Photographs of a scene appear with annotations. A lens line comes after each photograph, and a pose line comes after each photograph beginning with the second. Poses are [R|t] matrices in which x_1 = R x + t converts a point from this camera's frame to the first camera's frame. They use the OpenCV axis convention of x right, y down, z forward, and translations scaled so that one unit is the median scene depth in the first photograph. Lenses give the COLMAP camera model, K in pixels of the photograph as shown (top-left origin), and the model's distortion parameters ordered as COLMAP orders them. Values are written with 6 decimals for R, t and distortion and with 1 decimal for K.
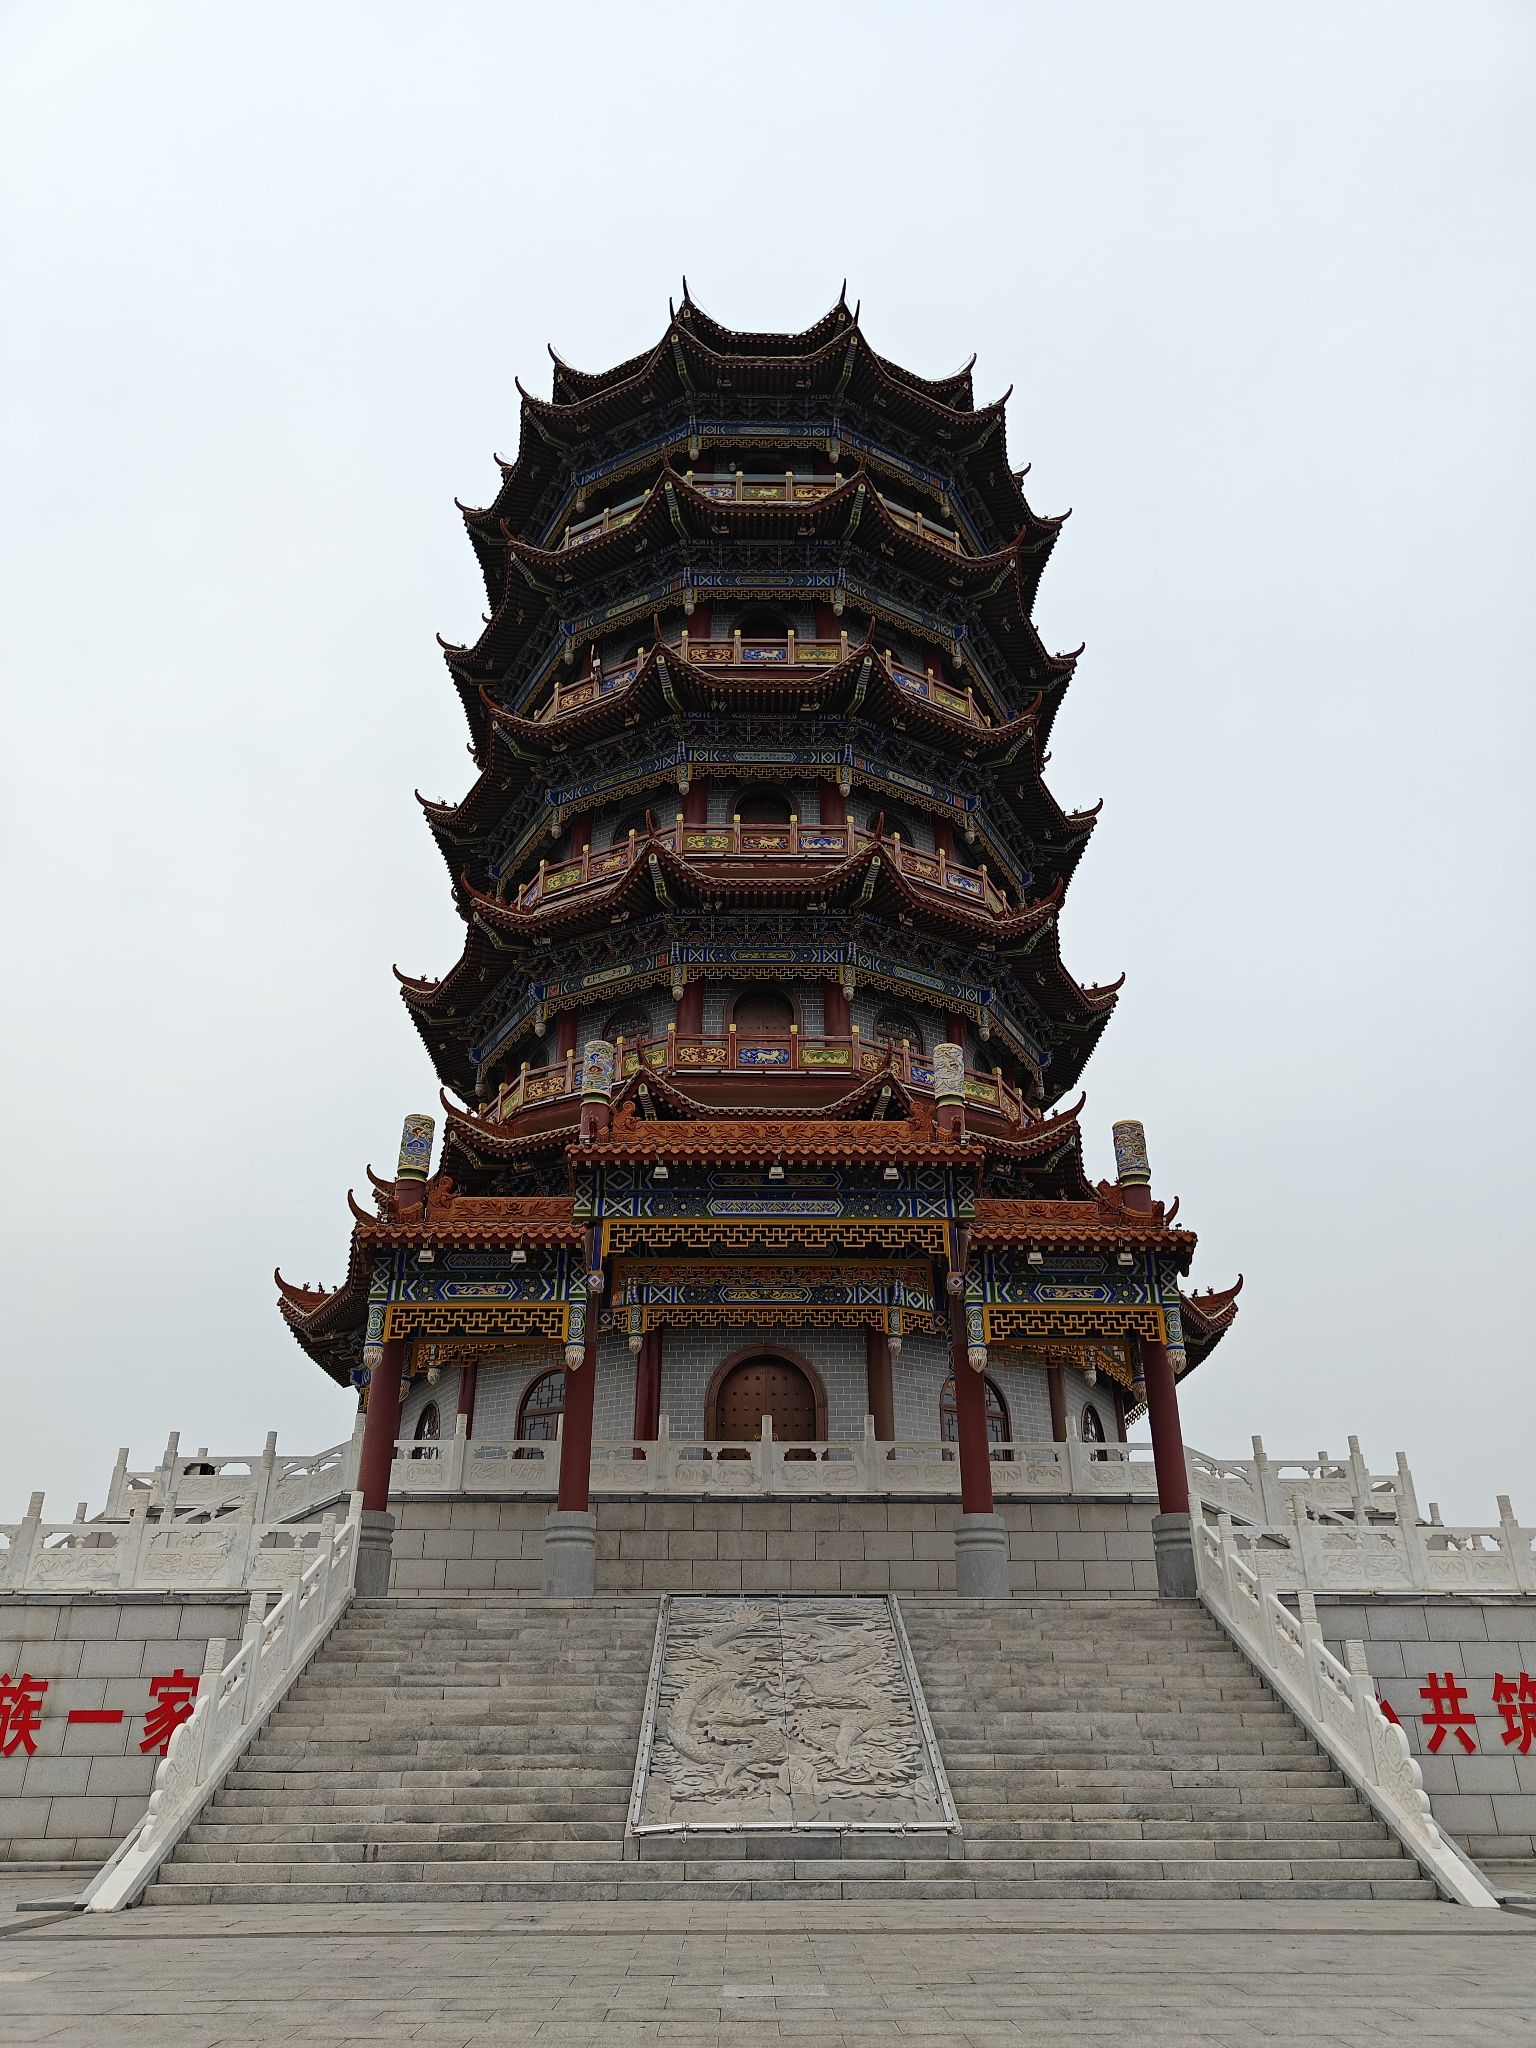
lens RADIAL K [[1438.9, 0, 761.3], [0, 1438.9, 1030.6], [0, 0, 1]] dist [0.073884, 0.000191]
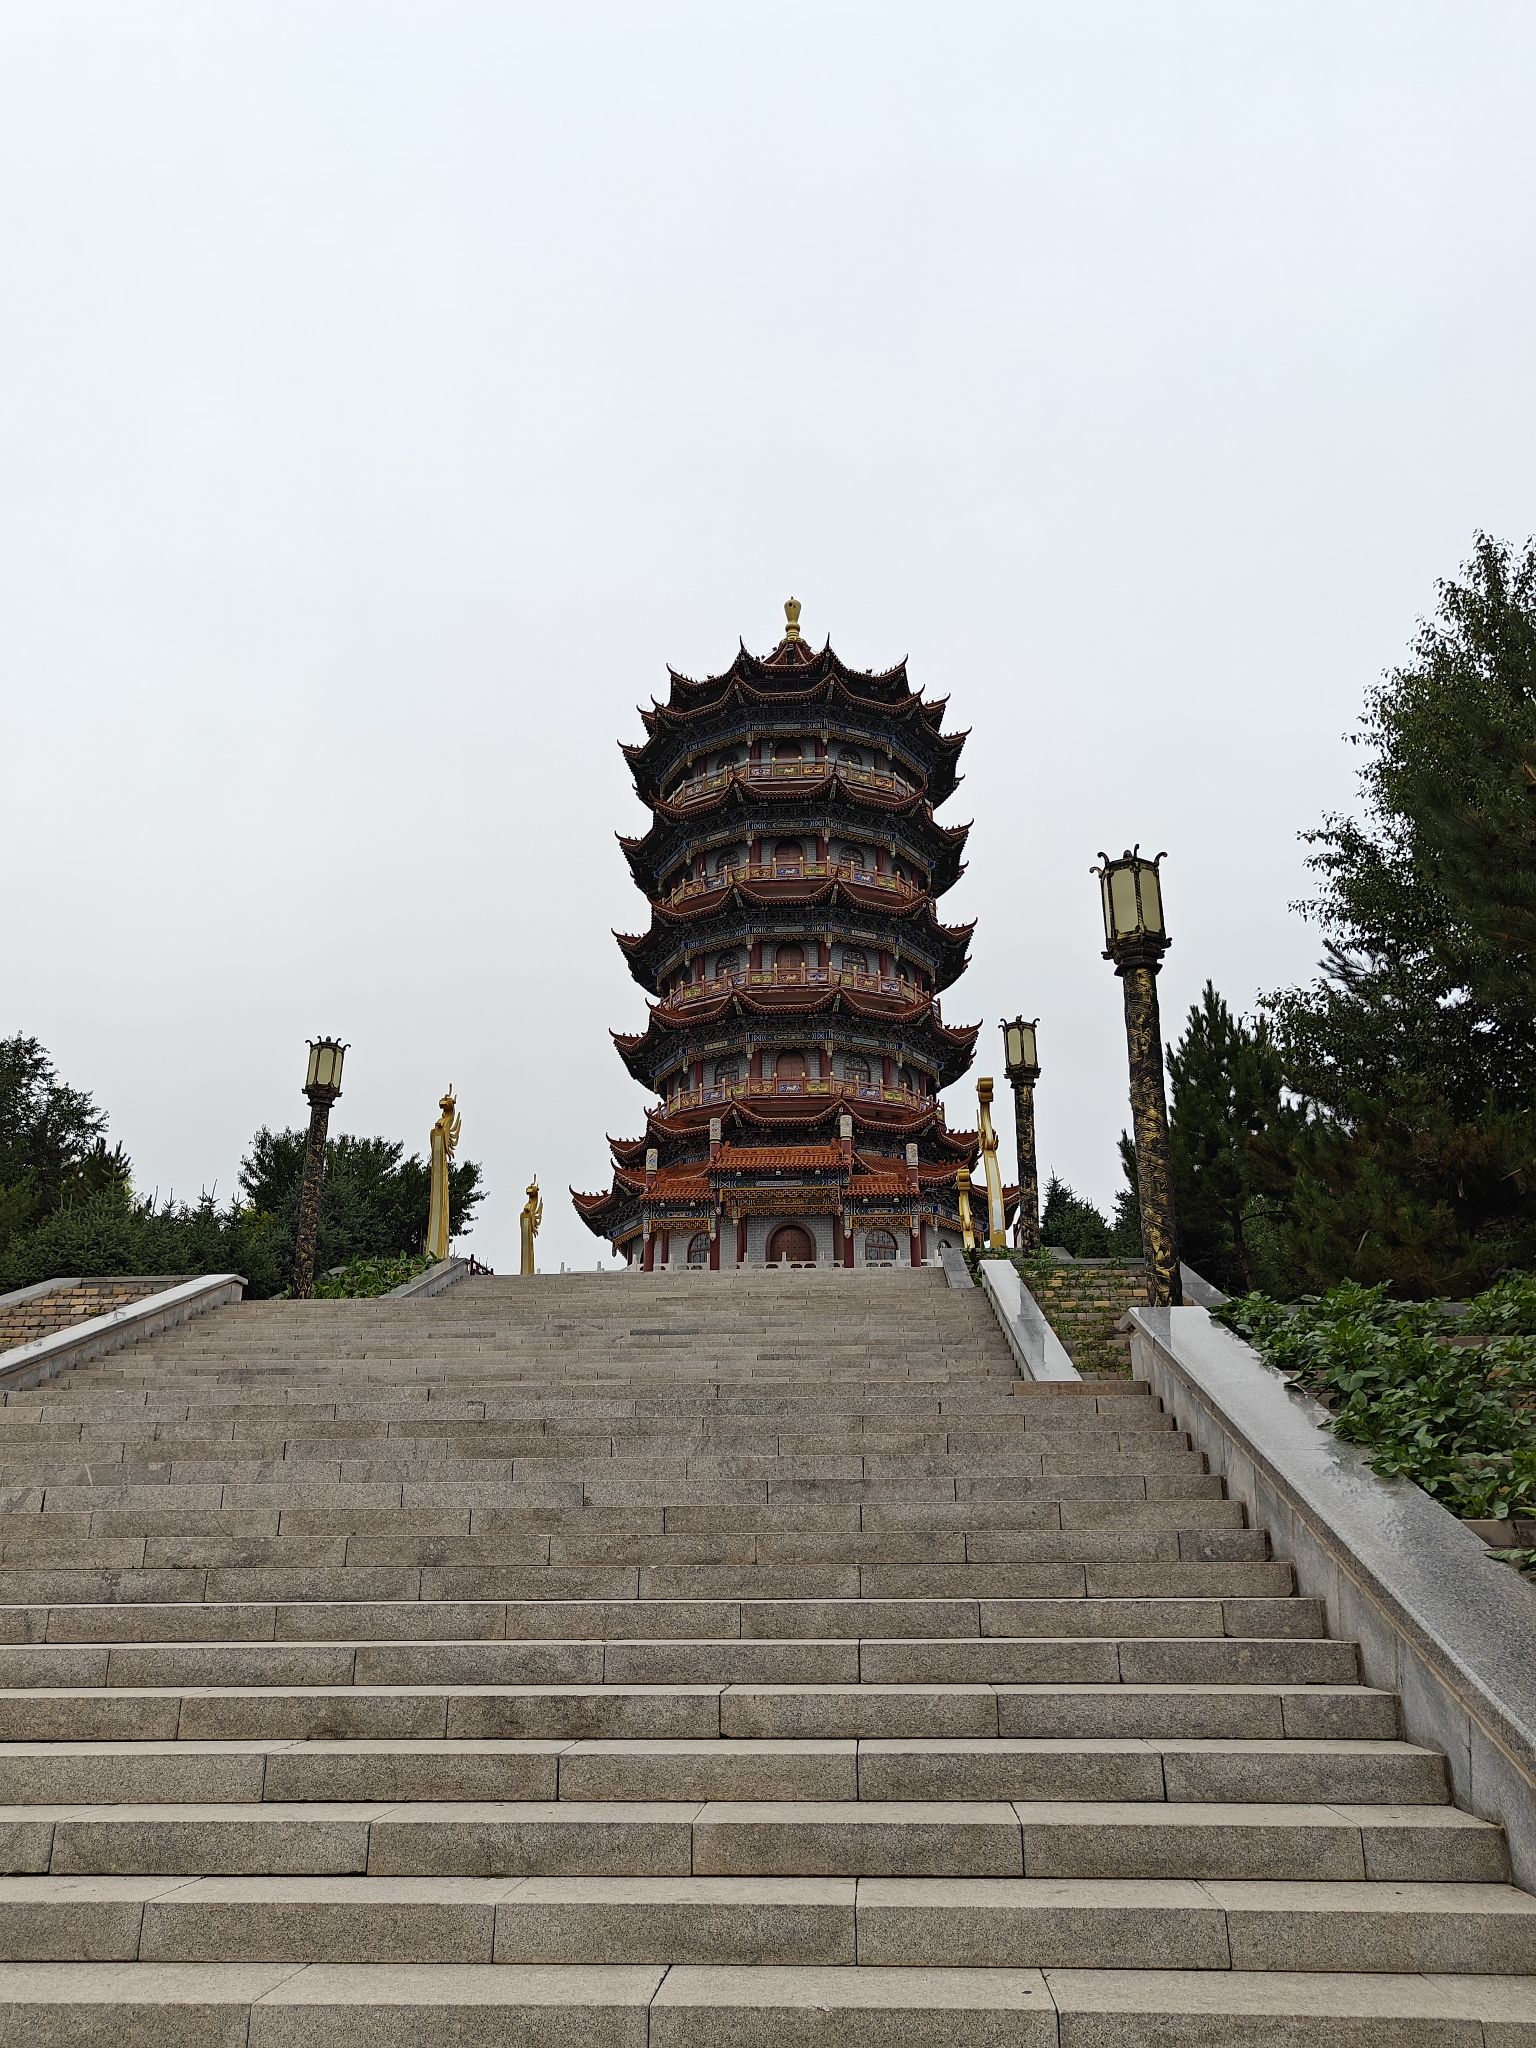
lens RADIAL K [[1566.1, 0, 758.2], [0, 1566.1, 1040.2], [0, 0, 1]] dist [0.102532, 0.000237]
pose [[0.995914, -0.031888, -0.084493, 0.152427], [0.043961, 0.988436, 0.145124, -0.388175], [0.078888, -0.148246, 0.985799, -1.290047]]
